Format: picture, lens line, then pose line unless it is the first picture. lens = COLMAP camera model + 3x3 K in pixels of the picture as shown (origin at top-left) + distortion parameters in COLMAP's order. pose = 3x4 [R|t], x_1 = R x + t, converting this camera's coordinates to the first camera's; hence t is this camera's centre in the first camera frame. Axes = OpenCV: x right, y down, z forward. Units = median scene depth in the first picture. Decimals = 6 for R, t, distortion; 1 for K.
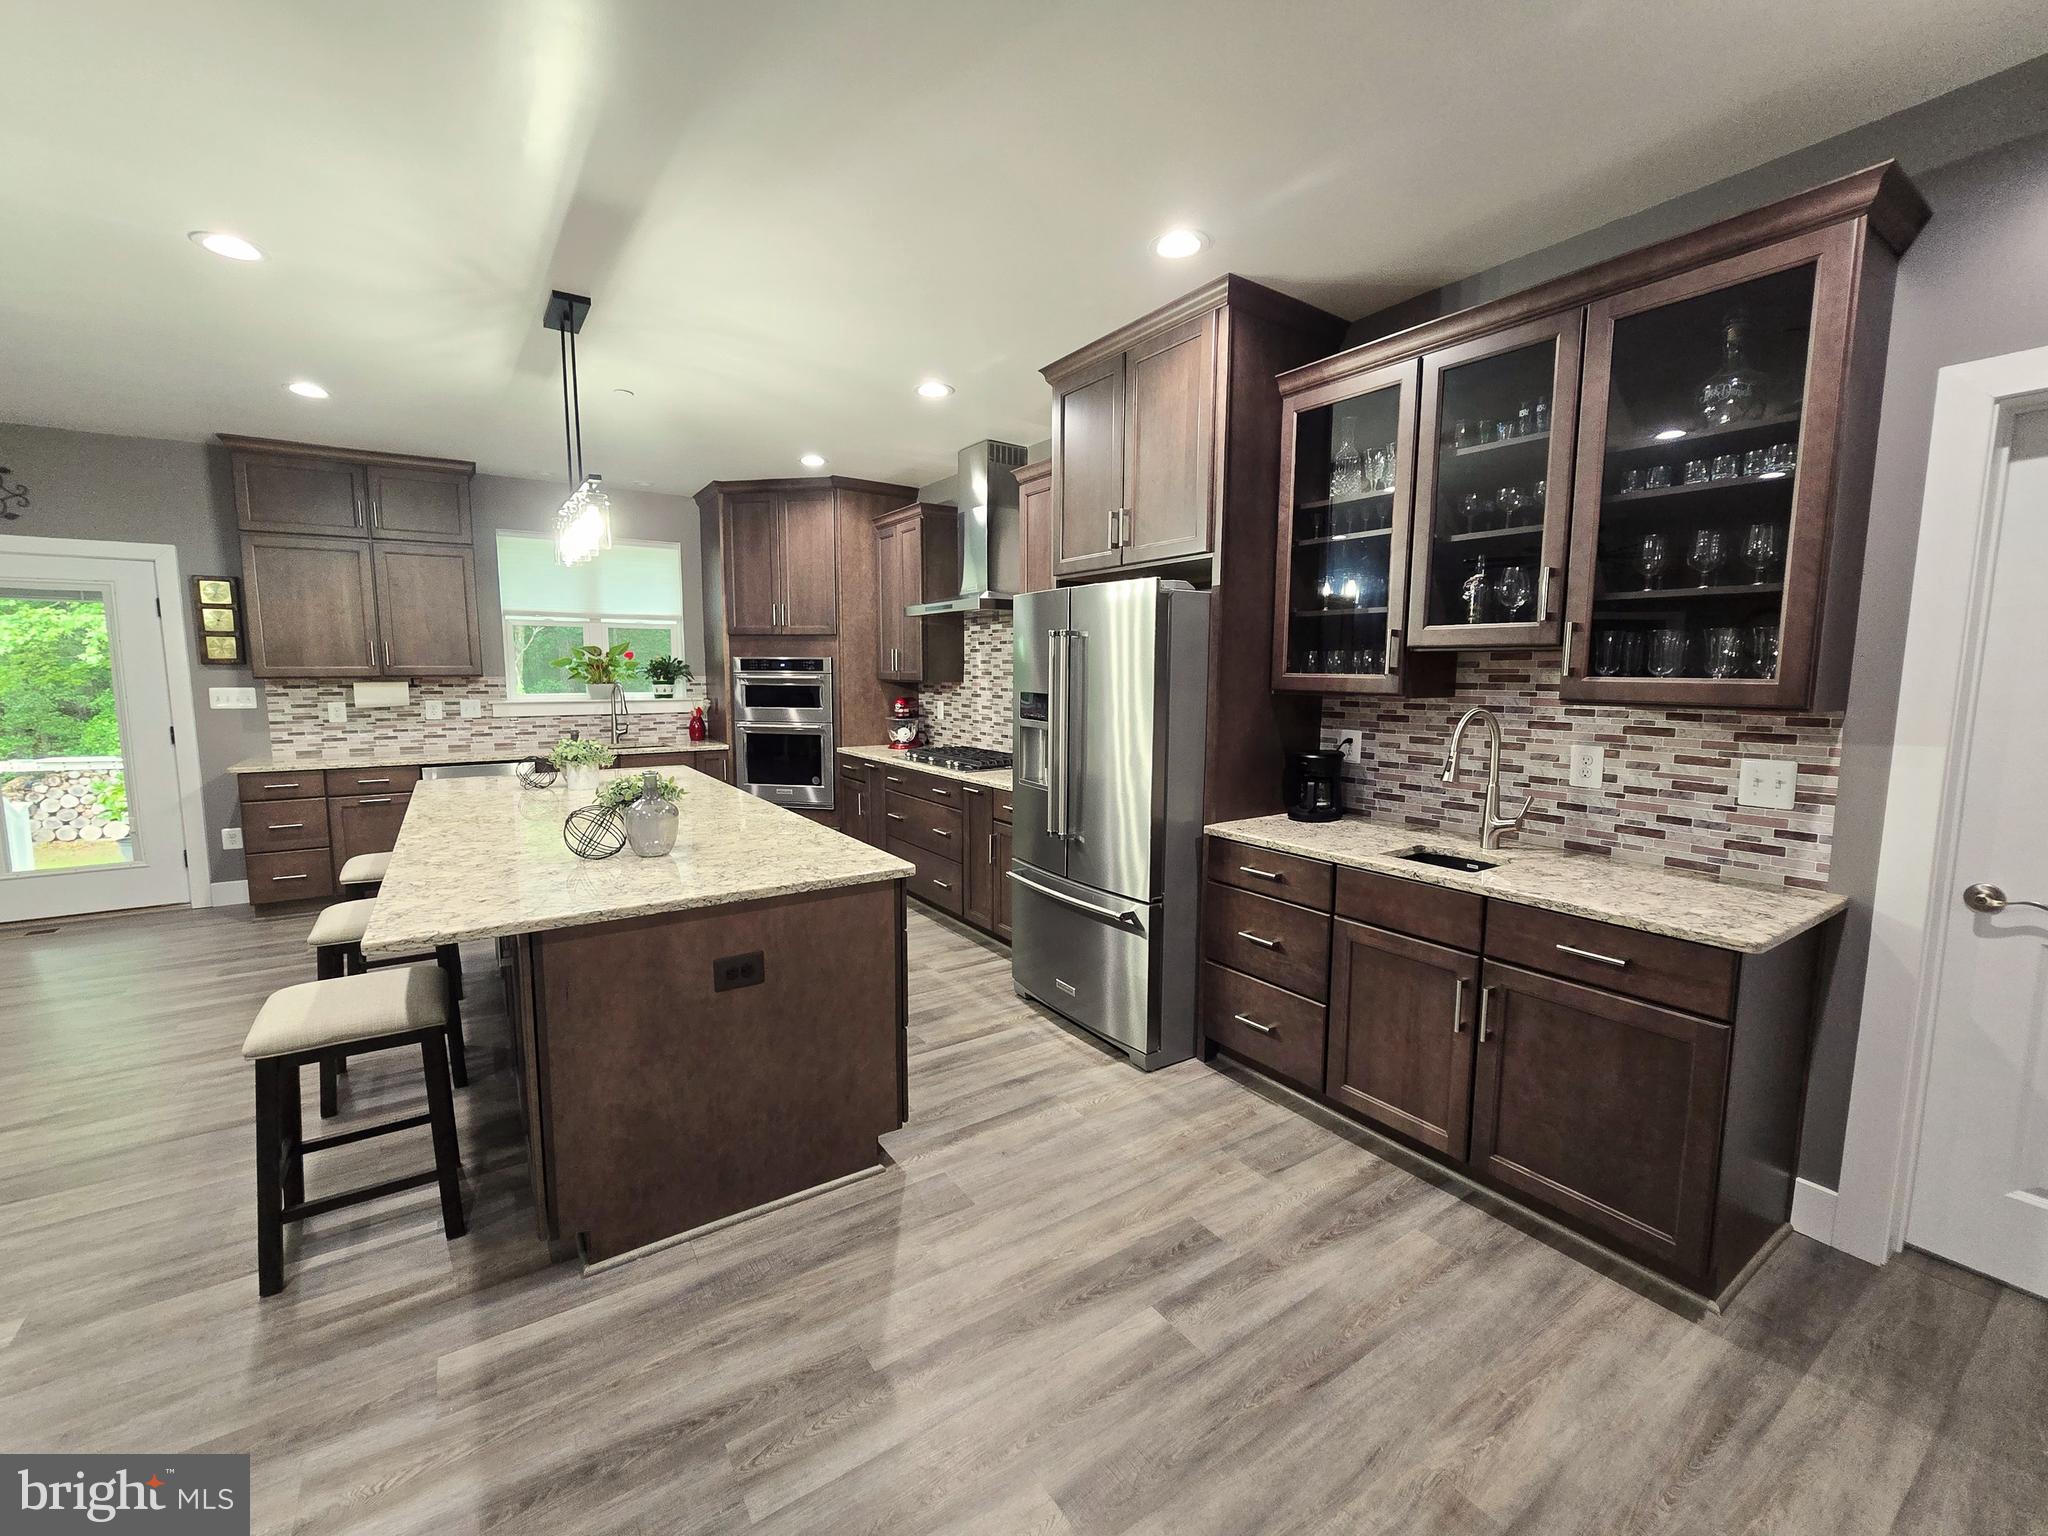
lens RADIAL K [[840.1, 0, 1024.0], [0, 840.1, 771.0], [0, 0, 1]] dist [-0.005517, 0.000951]
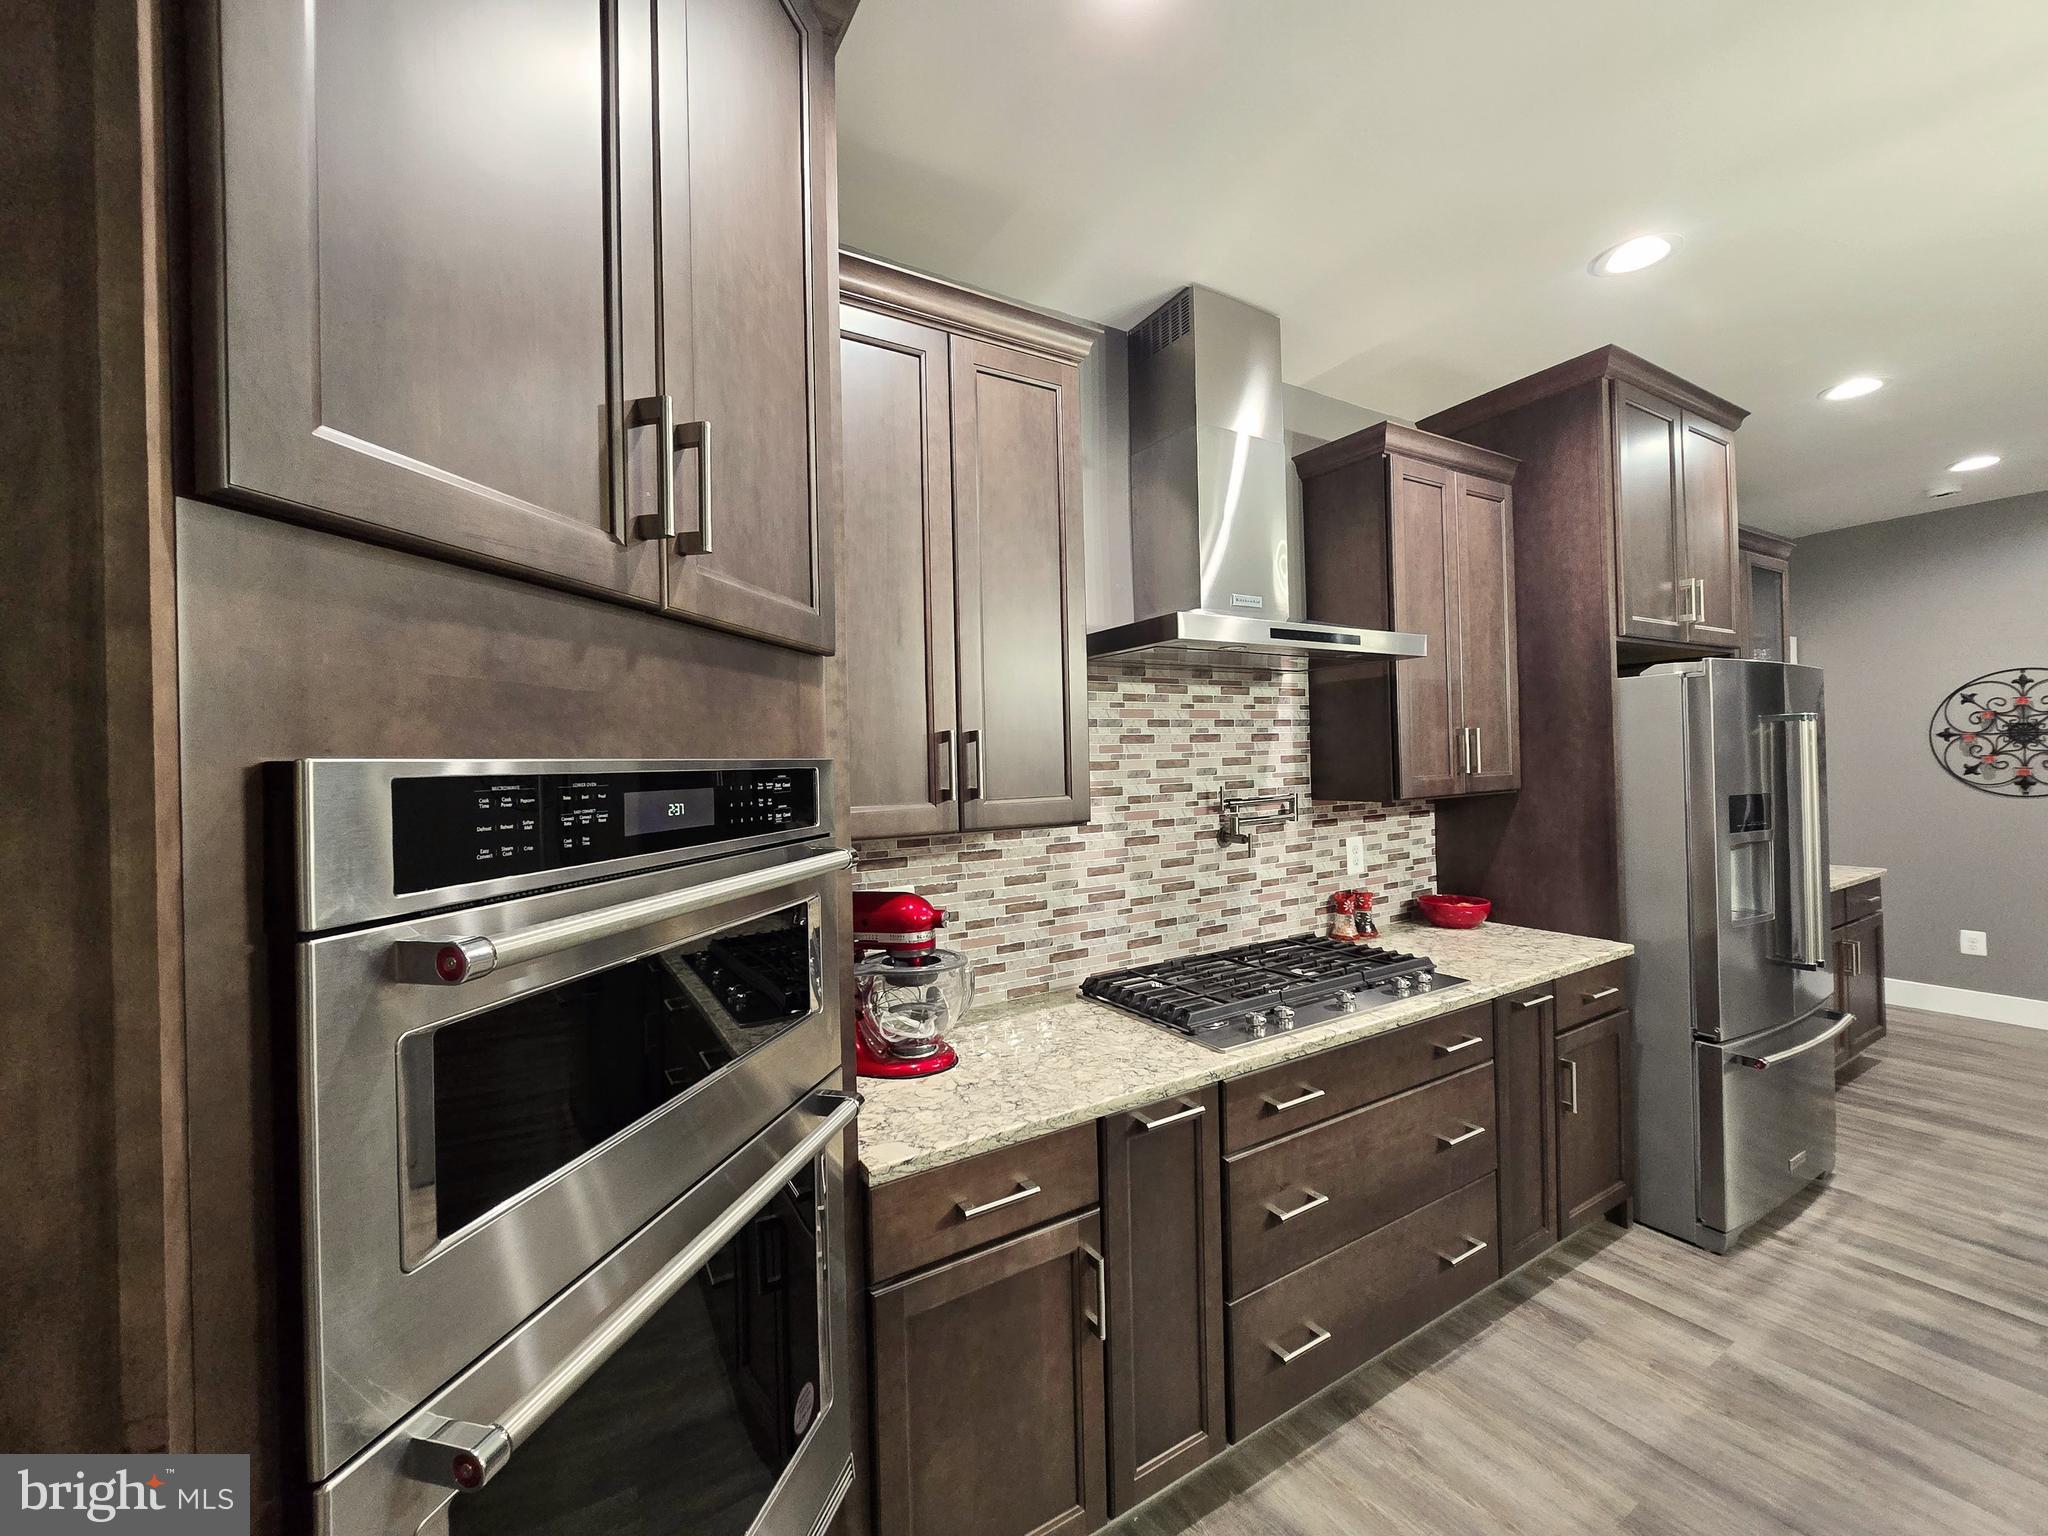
lens RADIAL K [[840.1, 0, 1014.7], [0, 840.1, 757.5], [0, 0, 1]] dist [-0.005517, 0.000951]
pose [[0.042979, -0.000827, 0.999076, -0.978574], [0.146132, 0.989250, -0.005468, -0.281343], [-0.988331, 0.146232, 0.042638, 2.084725]]
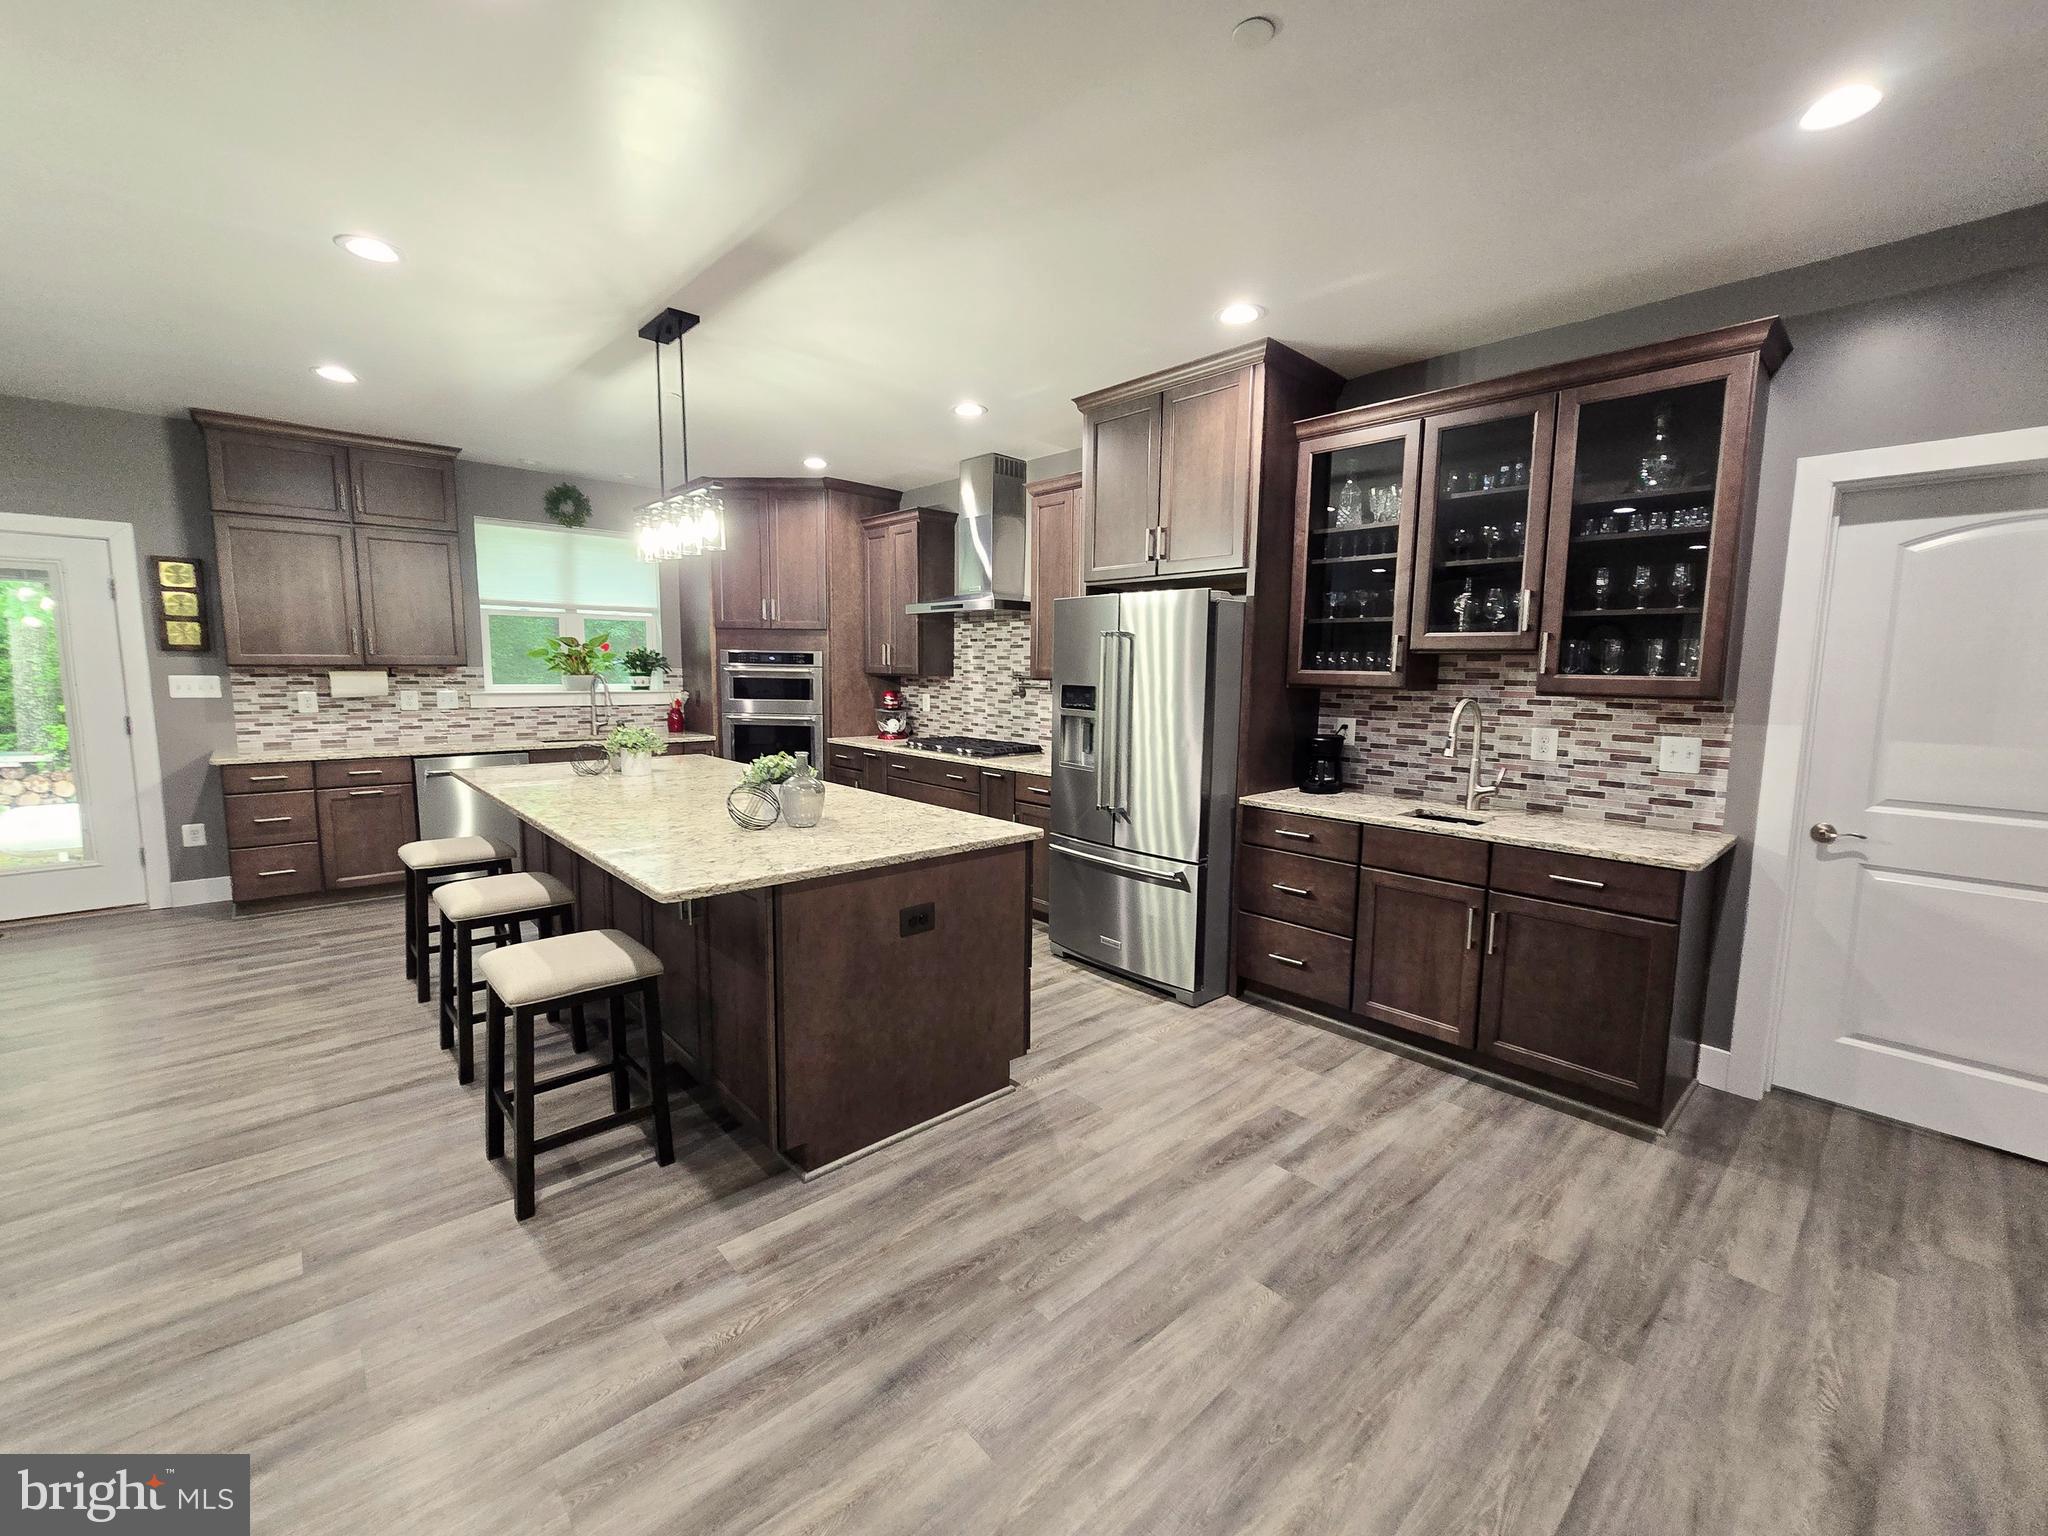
lens RADIAL K [[840.1, 0, 1029.0], [0, 840.1, 770.9], [0, 0, 1]] dist [-0.005517, 0.000951]
pose [[0.988708, -0.008369, 0.149618, -0.292881], [0.007840, 0.999961, 0.004126, 0.022863], [-0.149647, -0.002906, 0.988735, -0.148684]]
